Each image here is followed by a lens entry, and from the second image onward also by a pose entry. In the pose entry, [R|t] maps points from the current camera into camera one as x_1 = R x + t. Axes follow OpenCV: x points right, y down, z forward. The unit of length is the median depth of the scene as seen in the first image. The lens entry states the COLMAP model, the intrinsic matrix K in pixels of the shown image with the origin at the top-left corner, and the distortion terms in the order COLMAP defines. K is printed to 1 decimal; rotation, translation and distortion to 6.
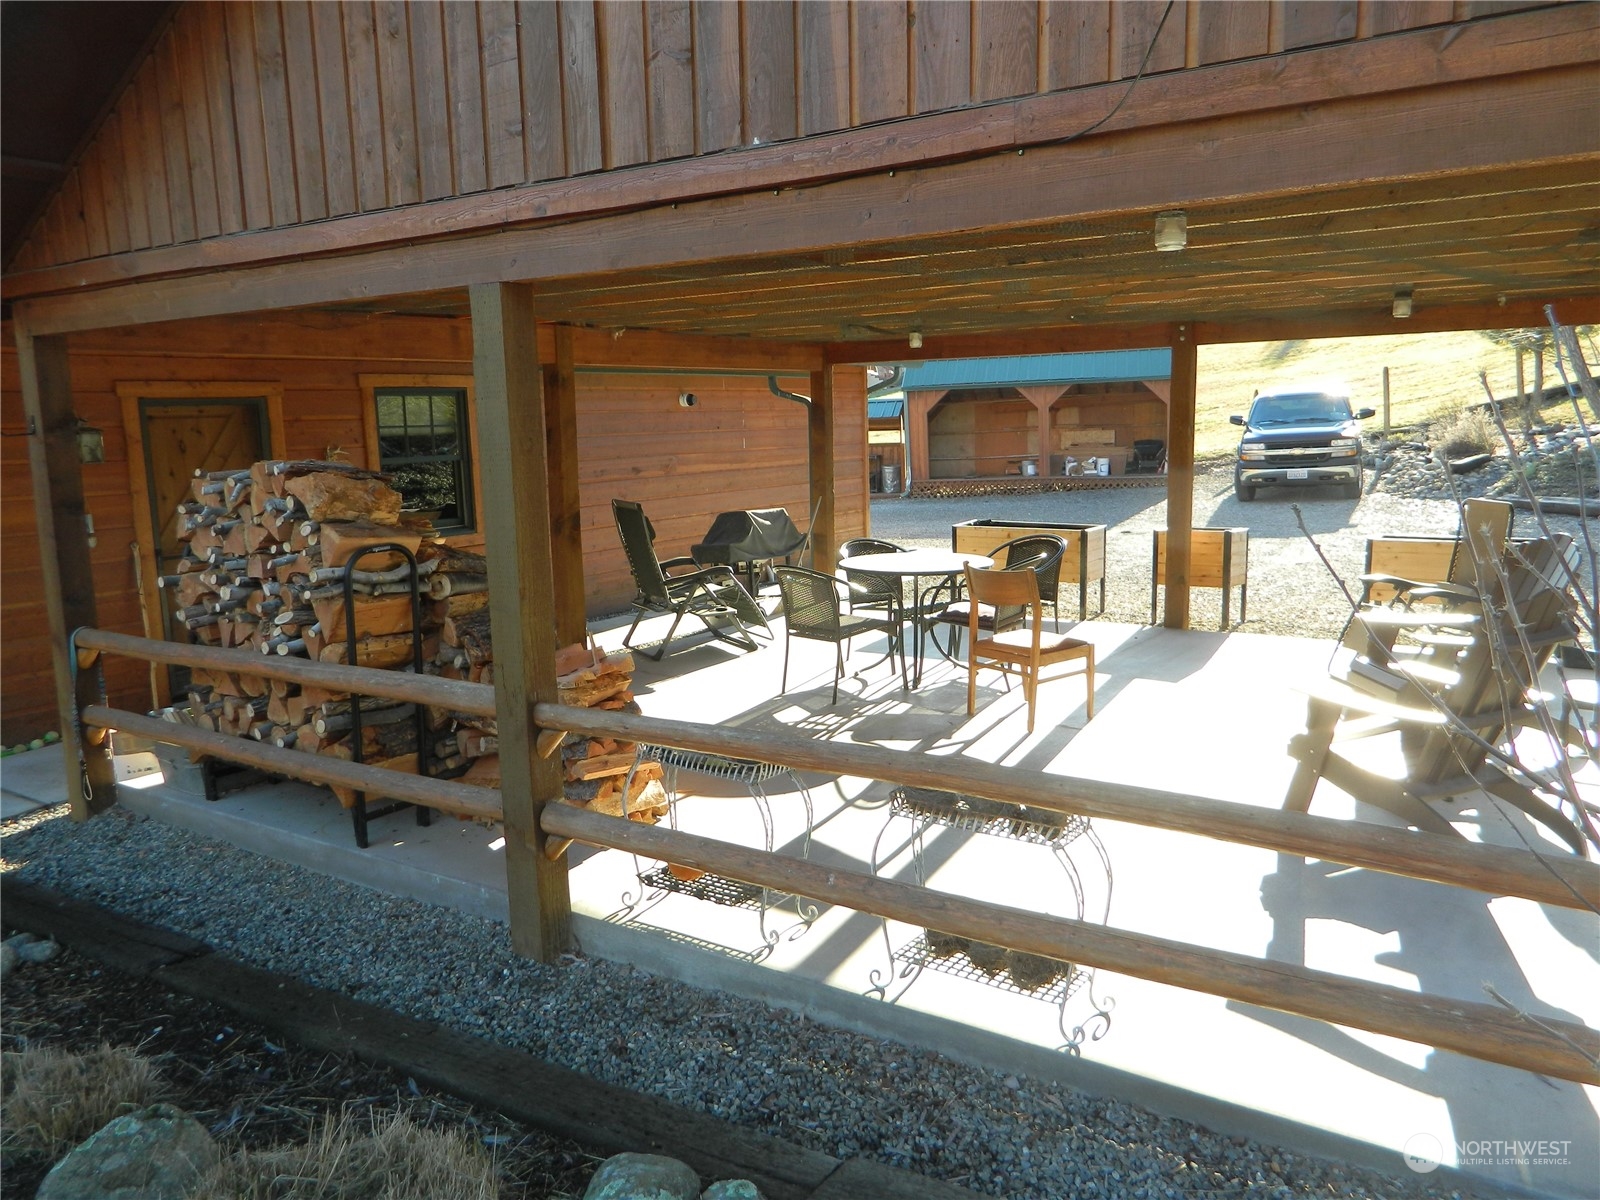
lens RADIAL K [[1159.6, 0, 800.6], [0, 1159.6, 591.6], [0, 0, 1]] dist [-0.003695, -0.000834]
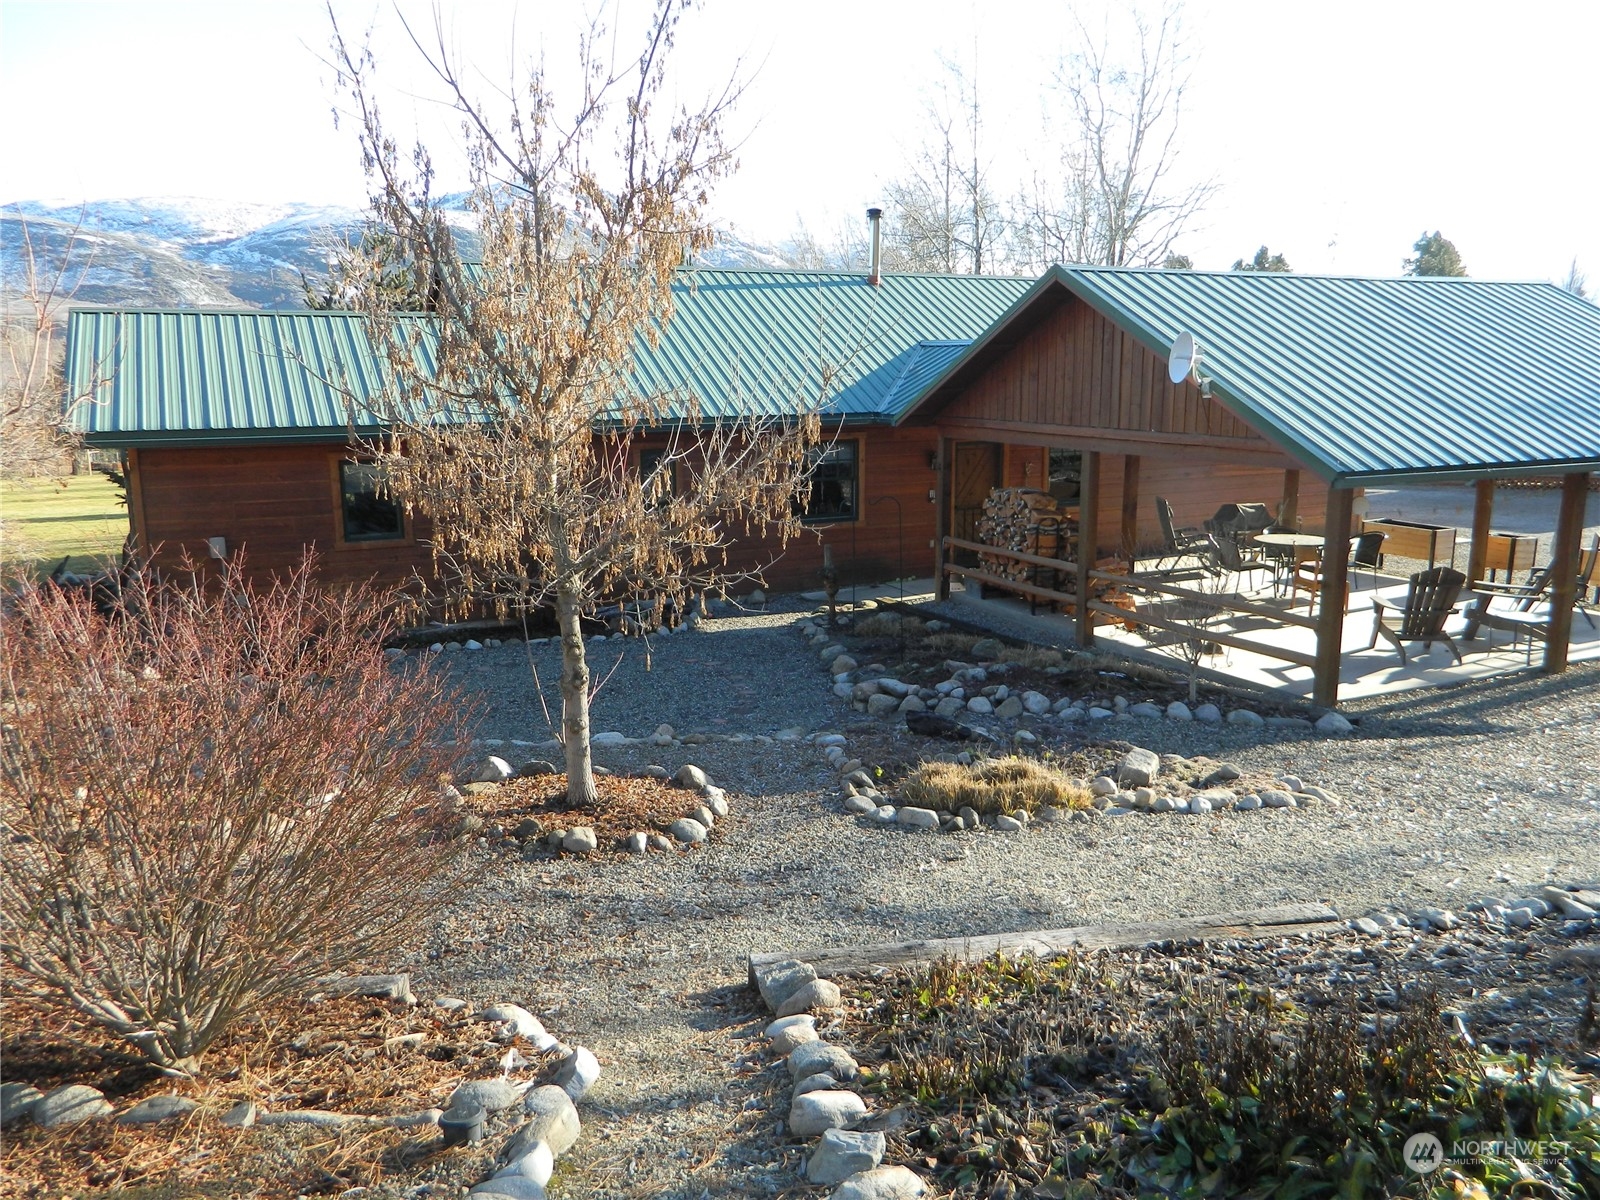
lens RADIAL K [[1179.0, 0, 802.8], [0, 1179.0, 591.7], [0, 0, 1]] dist [-0.008359, -0.001517]
pose [[0.859873, 0.111497, -0.498184, 0.645952], [-0.087809, 0.993617, 0.070818, -0.009524], [0.502900, -0.017149, 0.864175, -2.004595]]
